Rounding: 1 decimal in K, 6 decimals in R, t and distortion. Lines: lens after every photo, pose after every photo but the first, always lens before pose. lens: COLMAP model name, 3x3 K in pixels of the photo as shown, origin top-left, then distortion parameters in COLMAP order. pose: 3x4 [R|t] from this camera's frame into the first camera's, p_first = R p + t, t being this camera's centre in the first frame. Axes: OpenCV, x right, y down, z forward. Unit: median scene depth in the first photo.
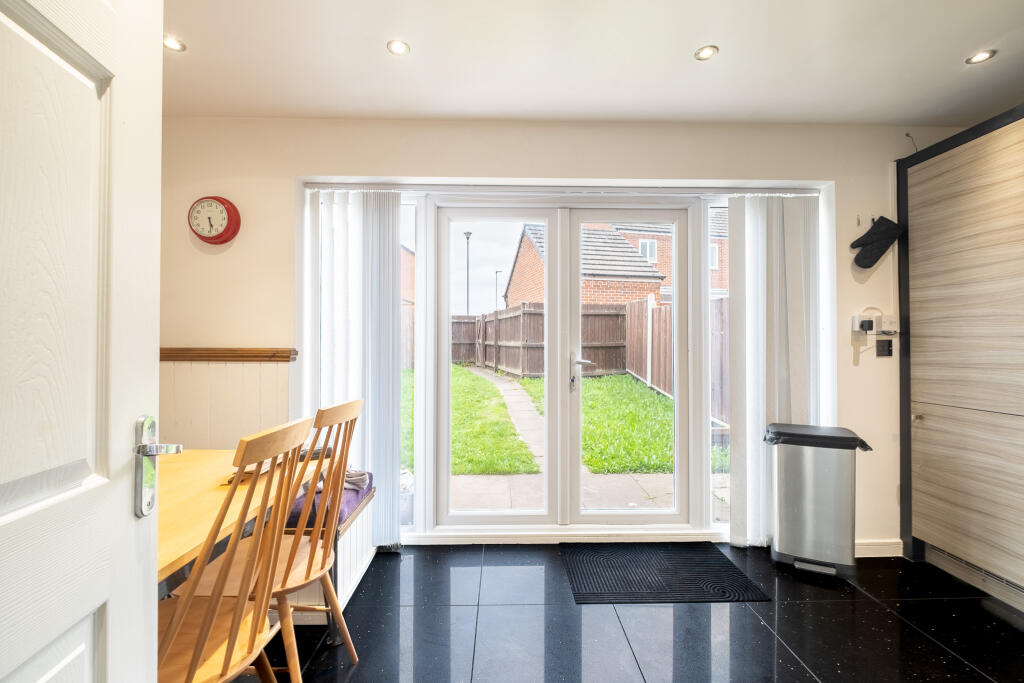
lens RADIAL K [[452.6, 0, 512.9], [0, 452.6, 340.0], [0, 0, 1]] dist [0.000733, -0.000696]
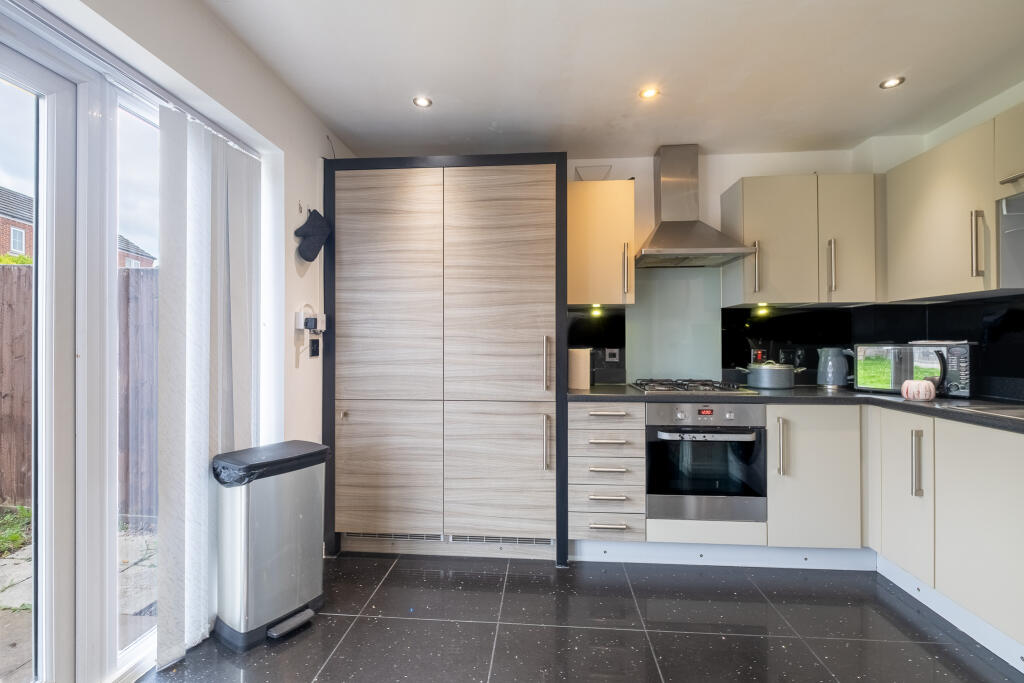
lens RADIAL K [[445.9, 0, 512.0], [0, 445.9, 339.9], [0, 0, 1]] dist [0.003620, -0.005986]
pose [[0.097373, 0.008909, 0.995208, -0.083549], [-0.010393, 0.999915, -0.007935, 0.004328], [-0.995194, -0.009570, 0.097457, 0.517498]]
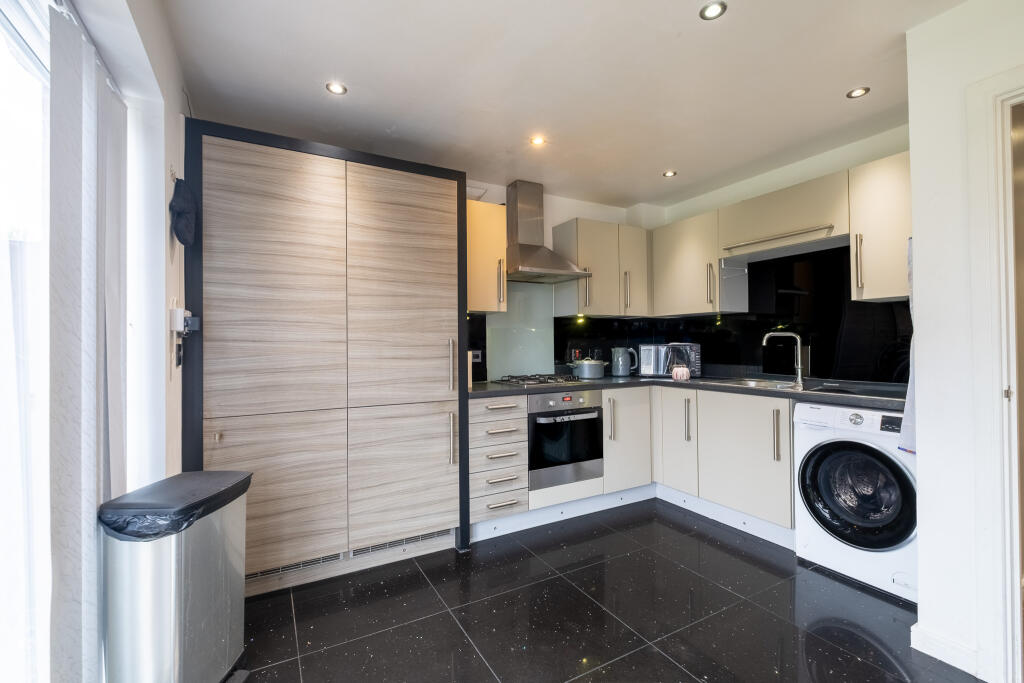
lens RADIAL K [[445.9, 0, 512.0], [0, 445.9, 339.9], [0, 0, 1]] dist [0.003620, -0.005986]
pose [[-0.474066, 0.016383, 0.880337, -0.097475], [0.001369, 0.999839, -0.017870, 0.007363], [-0.880488, -0.007267, -0.474012, 0.908728]]
